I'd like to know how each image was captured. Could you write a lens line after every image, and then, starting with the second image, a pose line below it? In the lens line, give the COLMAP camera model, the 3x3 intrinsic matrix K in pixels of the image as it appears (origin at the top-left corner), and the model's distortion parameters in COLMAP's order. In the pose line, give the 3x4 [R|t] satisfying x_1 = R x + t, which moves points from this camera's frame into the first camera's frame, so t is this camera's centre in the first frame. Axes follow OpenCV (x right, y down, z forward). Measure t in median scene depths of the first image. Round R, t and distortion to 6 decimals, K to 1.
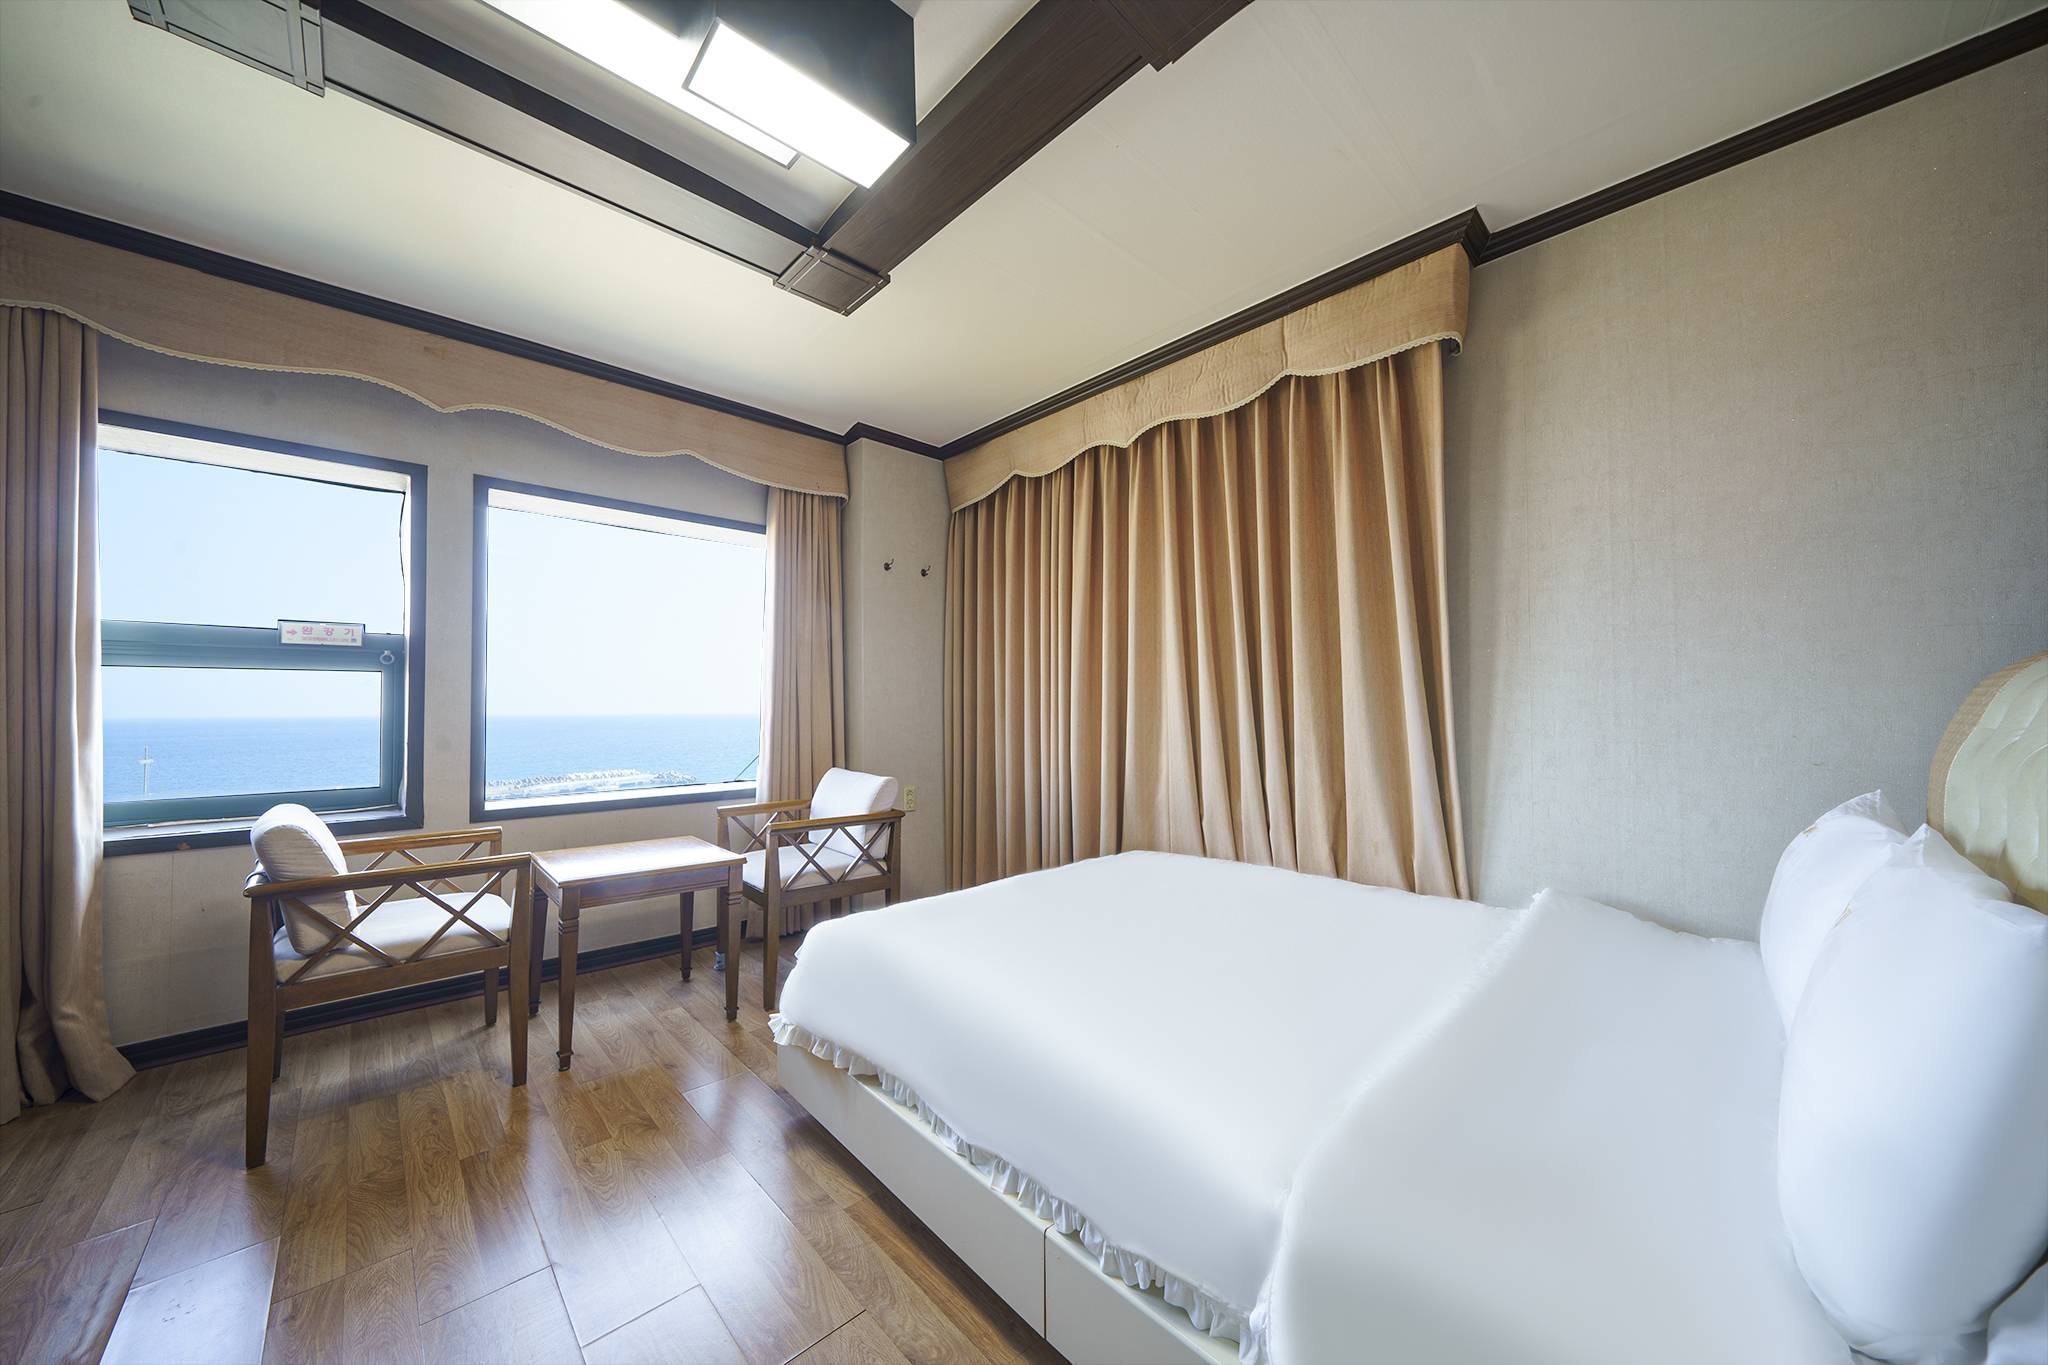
lens RADIAL K [[701.6, 0, 1019.3], [0, 701.6, 694.0], [0, 0, 1]] dist [-0.005576, 0.000199]
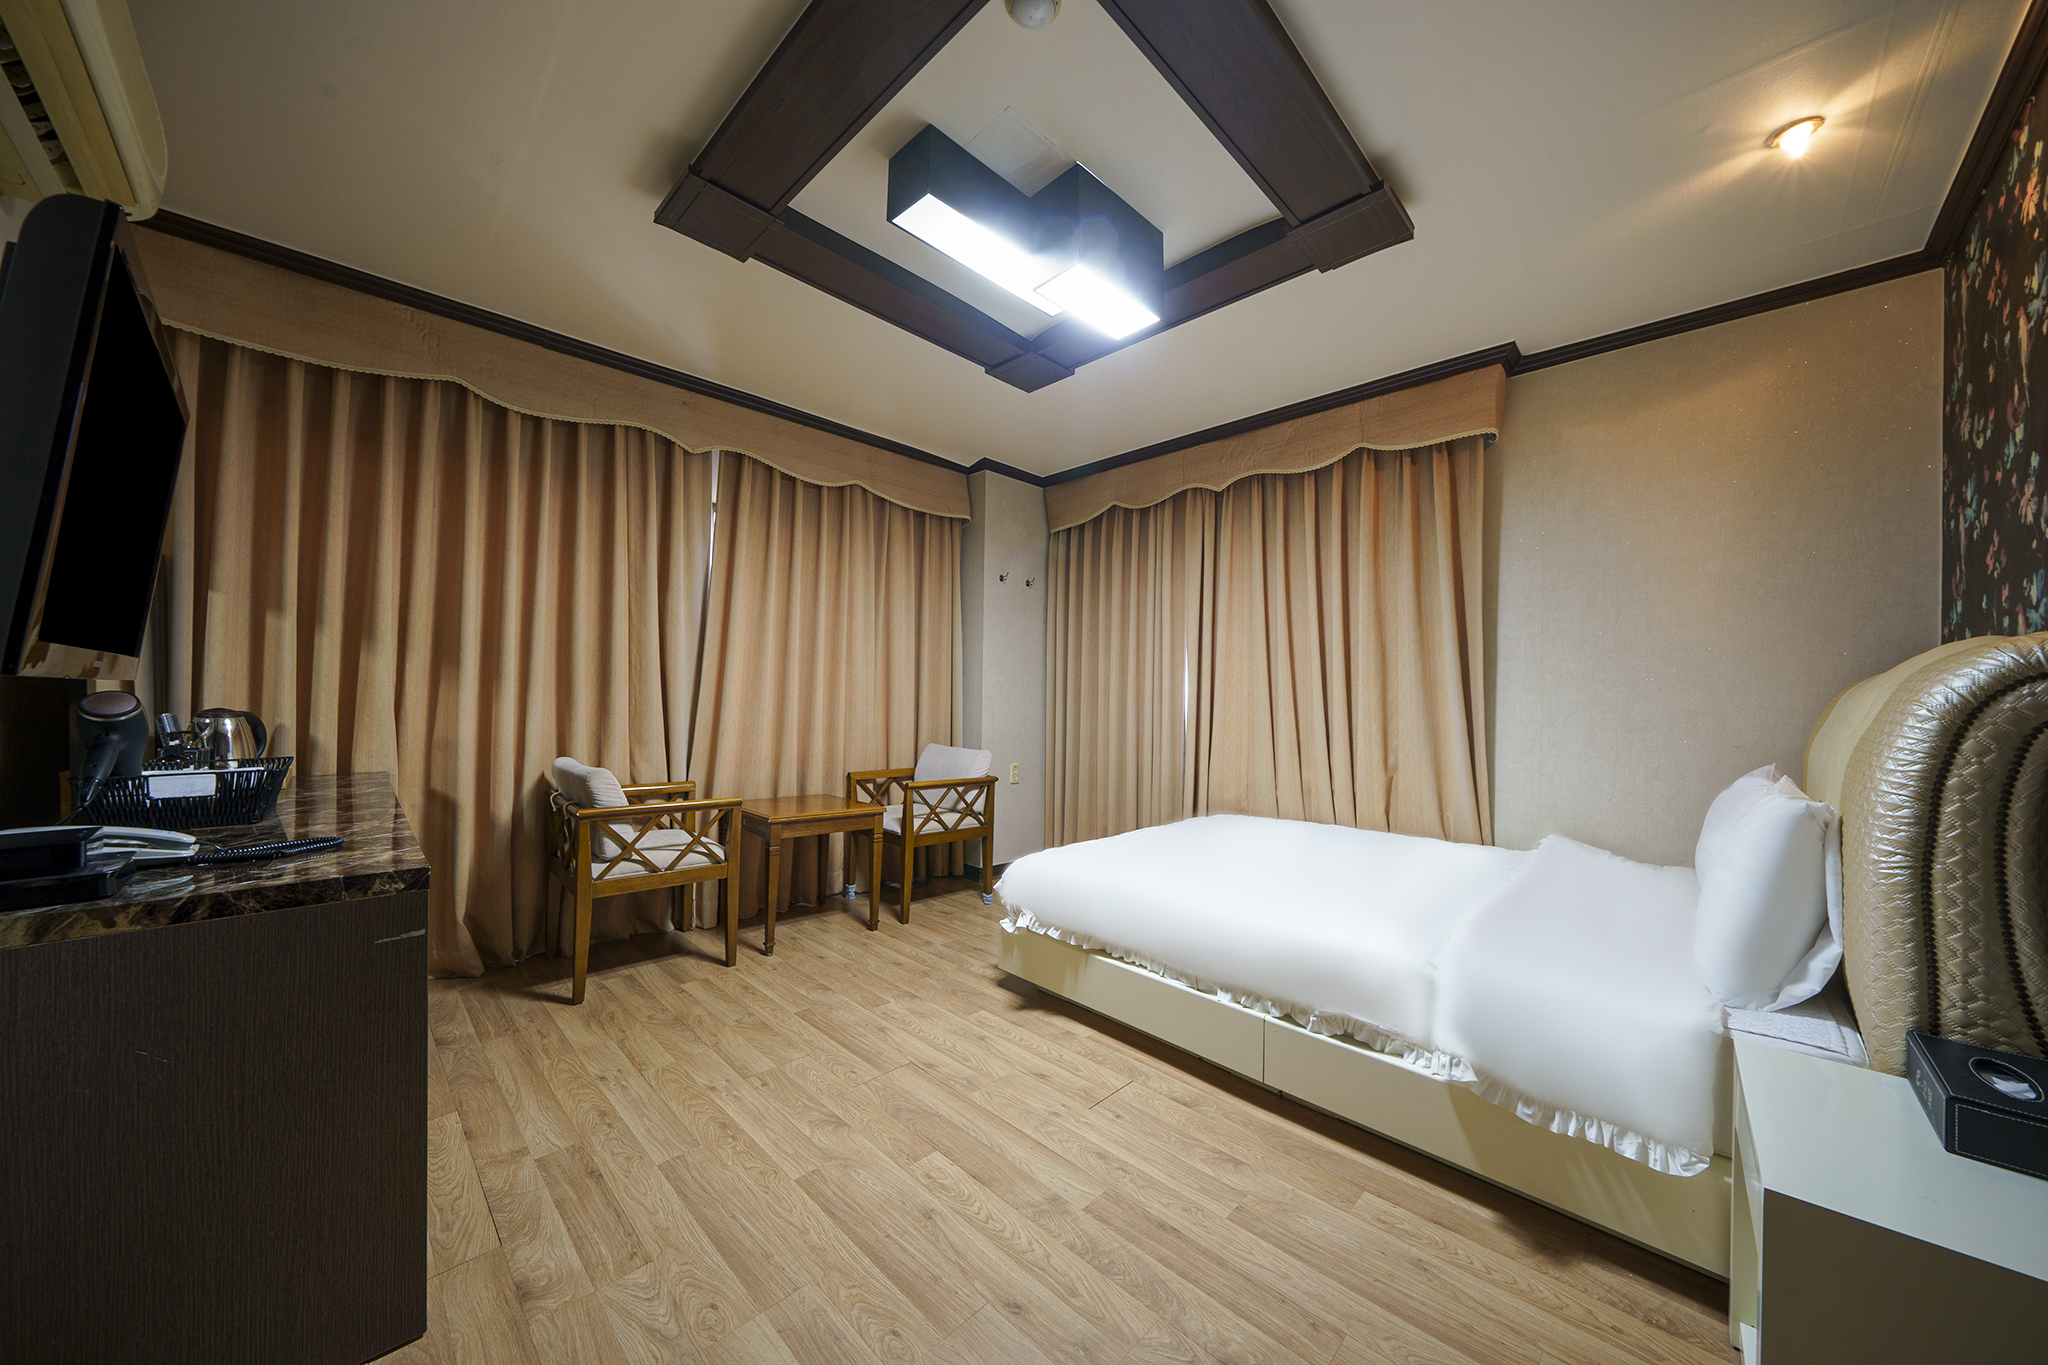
lens RADIAL K [[701.6, 0, 1019.3], [0, 701.6, 694.0], [0, 0, 1]] dist [-0.005576, 0.000199]
pose [[0.999308, 0.019193, 0.031857, -0.287843], [-0.019609, 0.999726, 0.012802, -0.000657], [-0.031602, -0.013418, 0.999410, -0.290887]]
